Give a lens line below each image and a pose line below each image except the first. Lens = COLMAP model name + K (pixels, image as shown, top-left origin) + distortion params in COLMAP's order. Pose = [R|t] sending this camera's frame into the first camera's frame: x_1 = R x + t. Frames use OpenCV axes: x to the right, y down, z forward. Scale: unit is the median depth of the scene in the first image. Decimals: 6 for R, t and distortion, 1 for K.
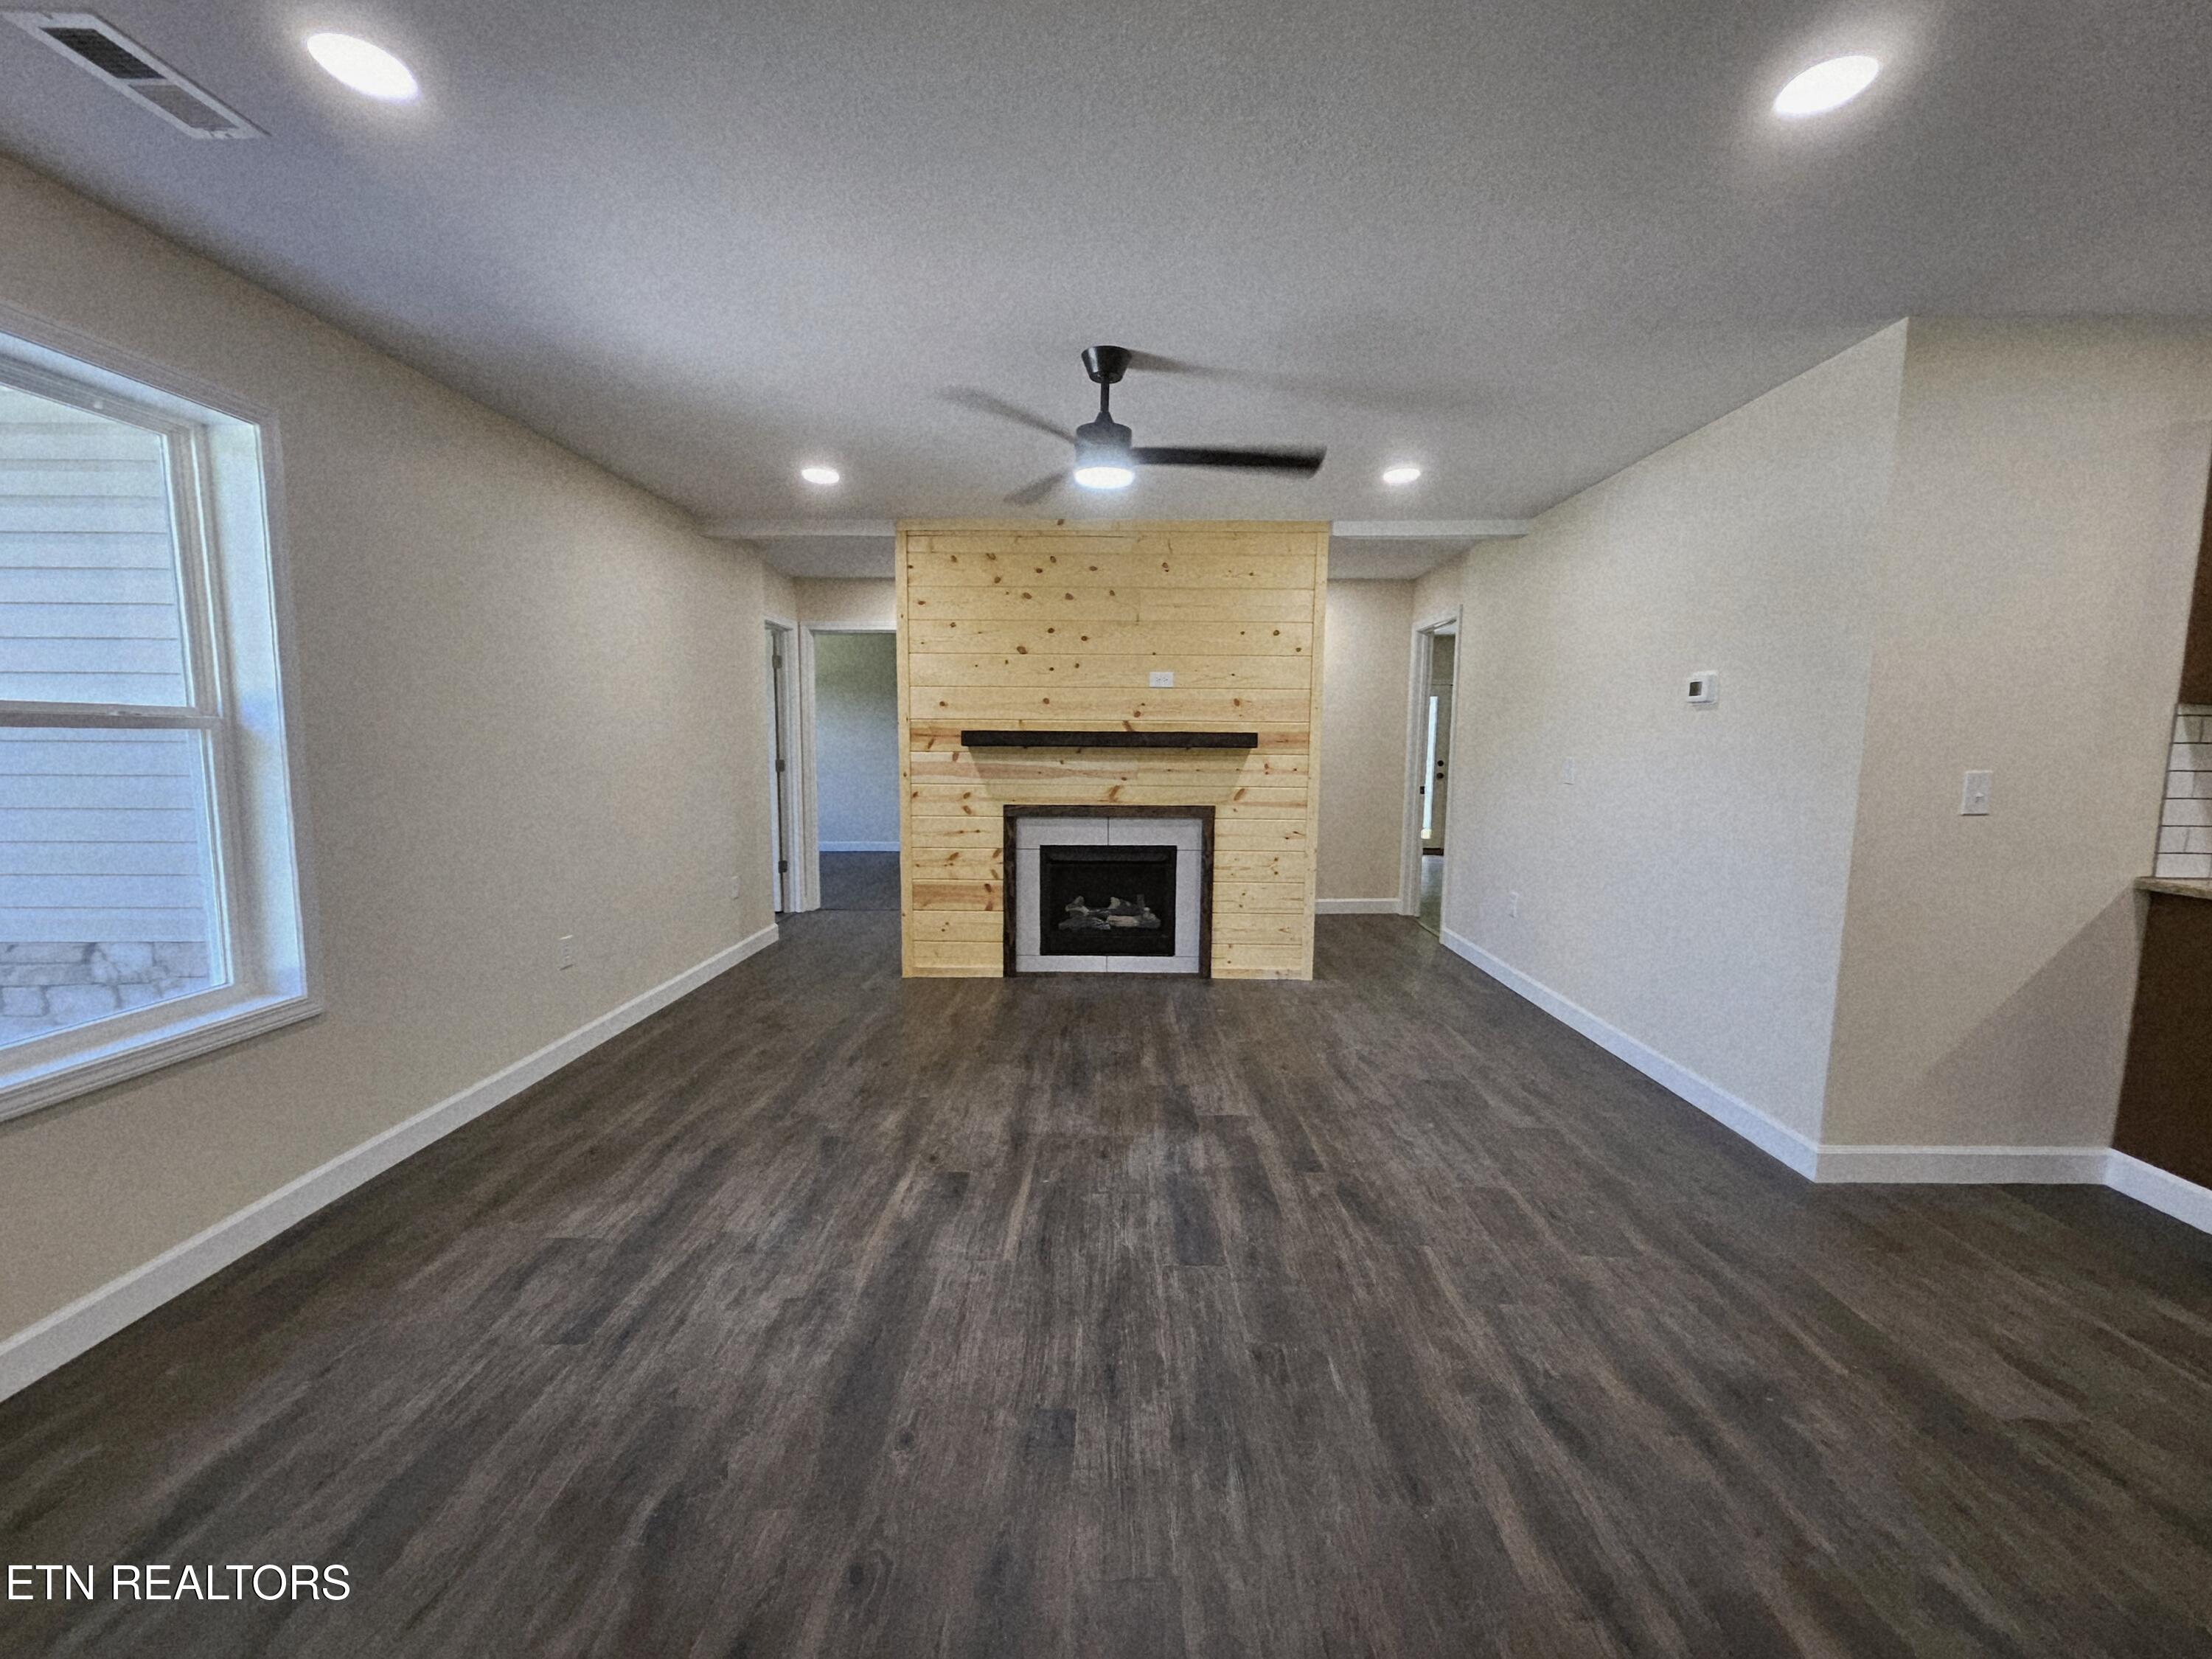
lens RADIAL K [[868.1, 0, 1105.4], [0, 868.1, 824.6], [0, 0, 1]] dist [0.007281, -0.000565]
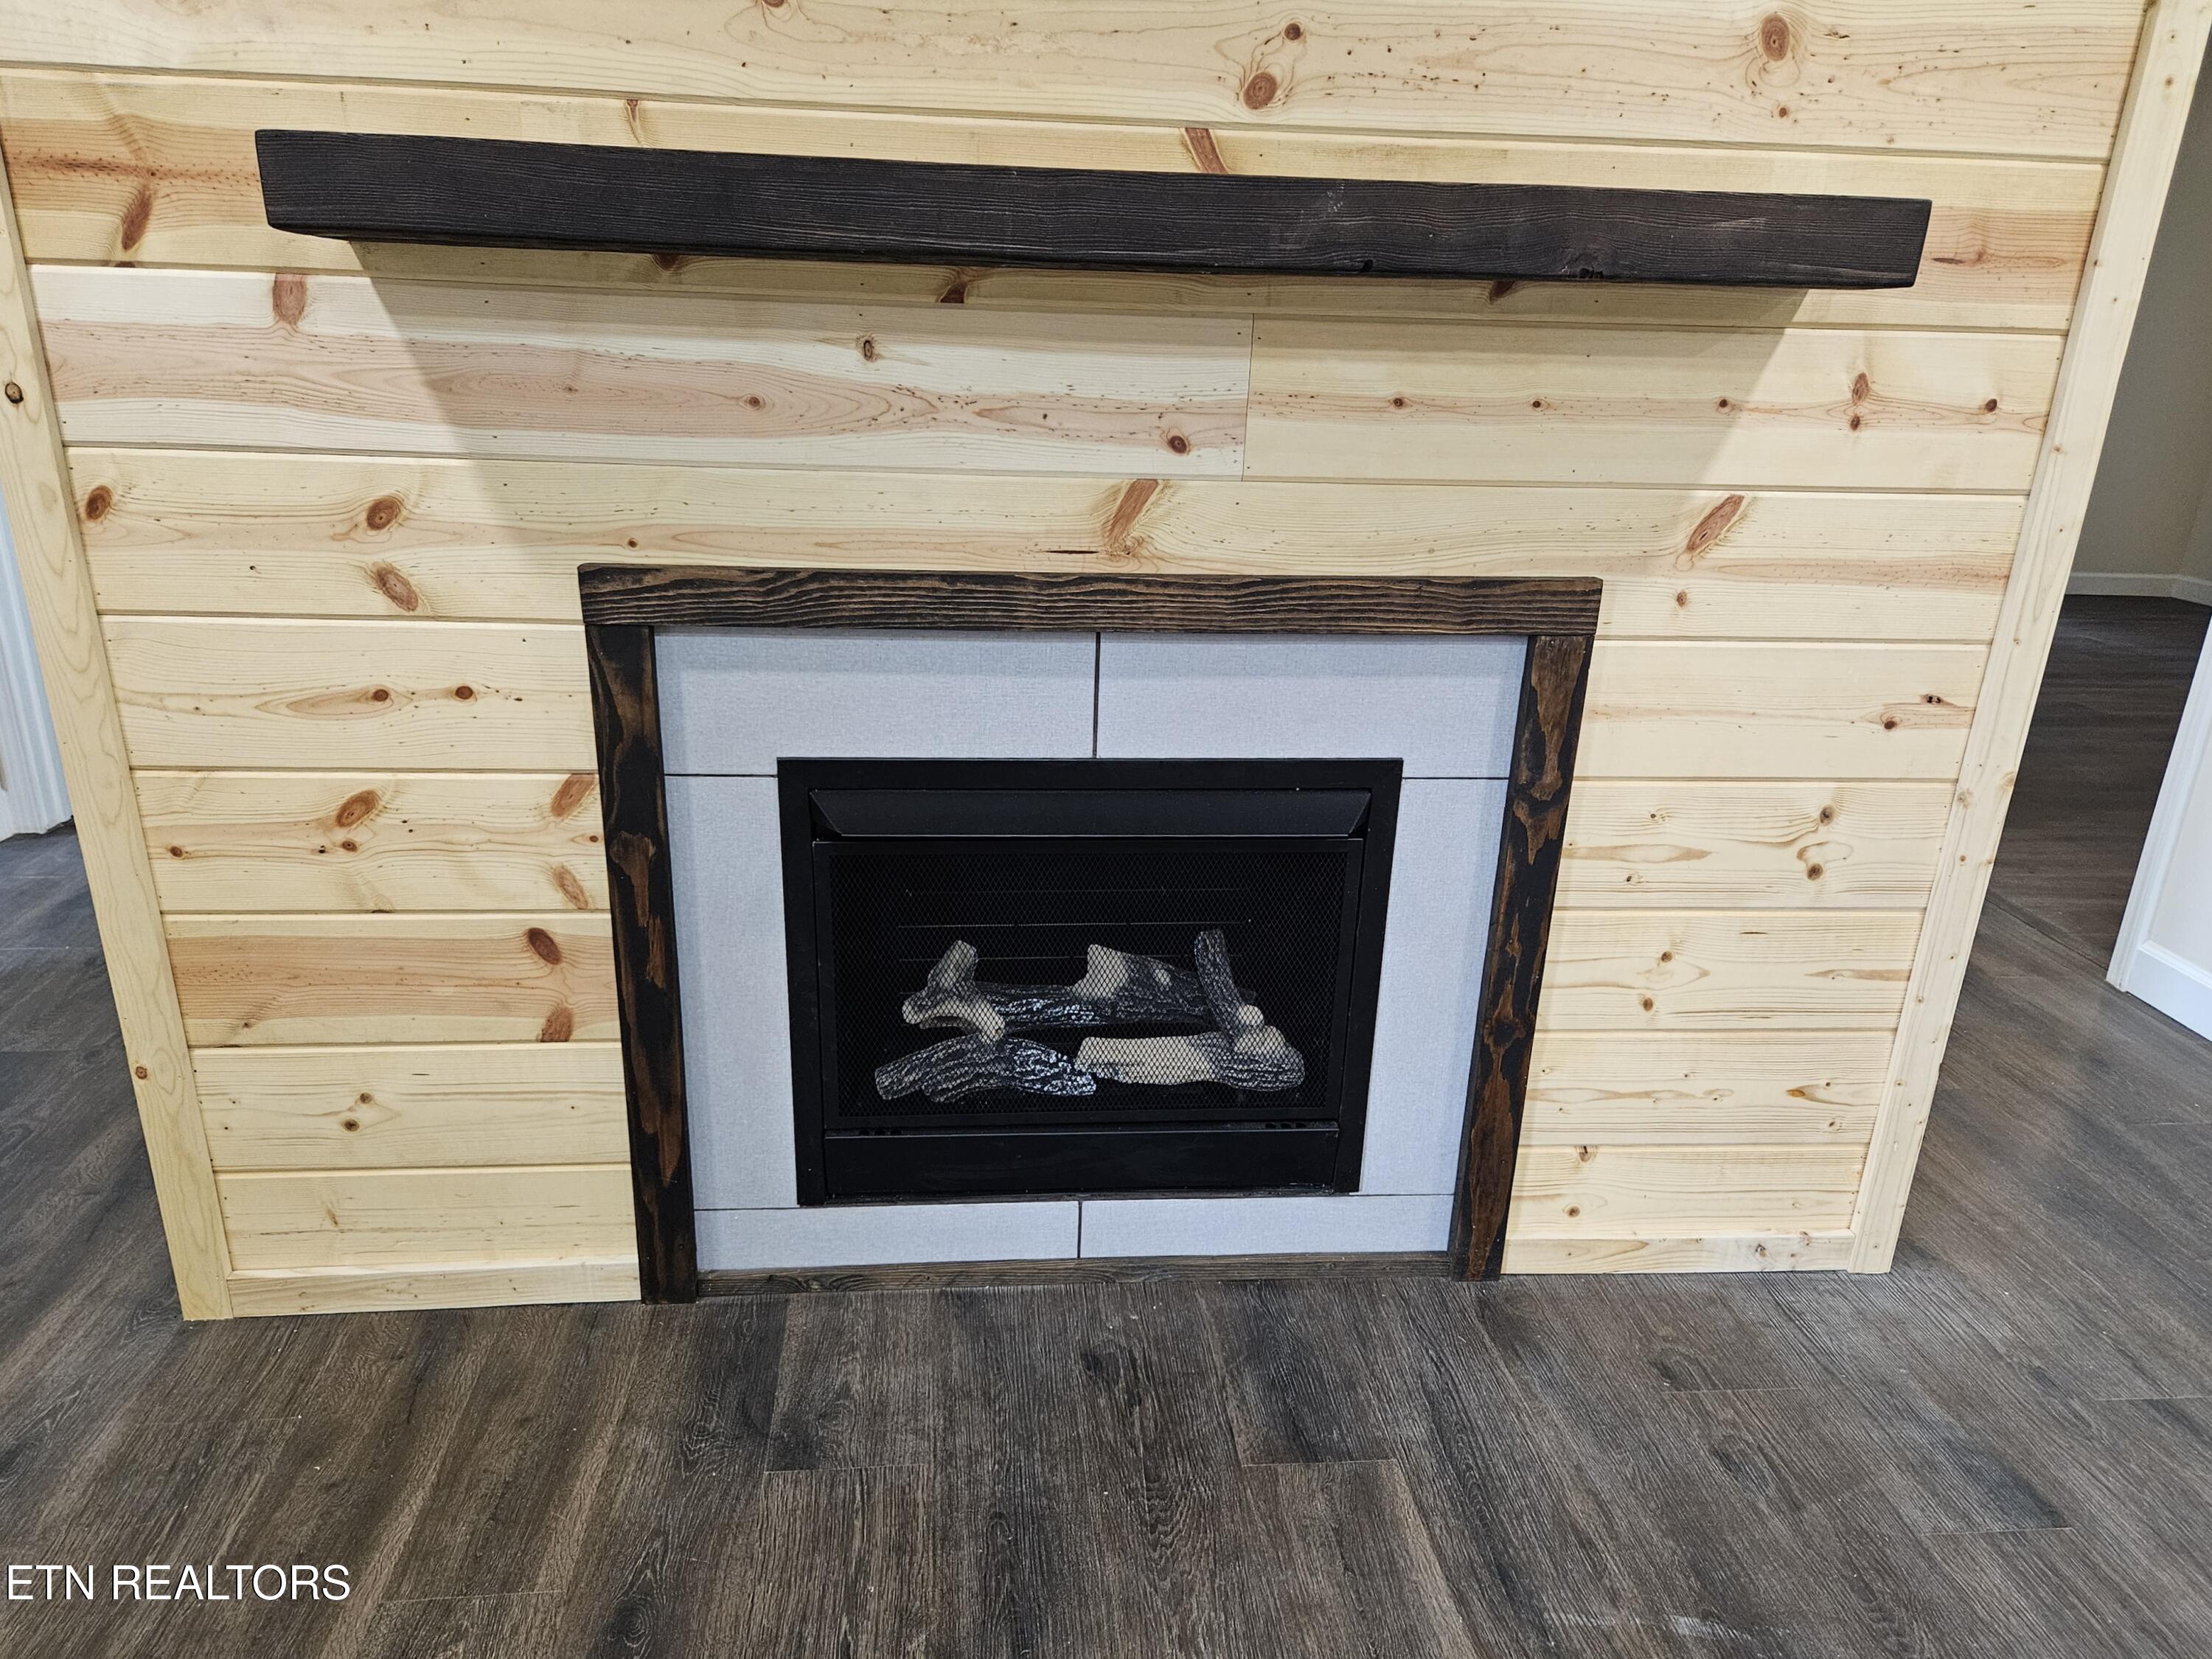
lens RADIAL K [[1452.1, 0, 1110.9], [0, 1452.1, 845.5], [0, 0, 1]] dist [0.038619, 0.000896]
pose [[0.992963, -0.018141, 0.117031, -0.035752], [-0.011331, 0.969111, 0.246363, -0.044575], [-0.117885, -0.245955, 0.962086, 0.639288]]
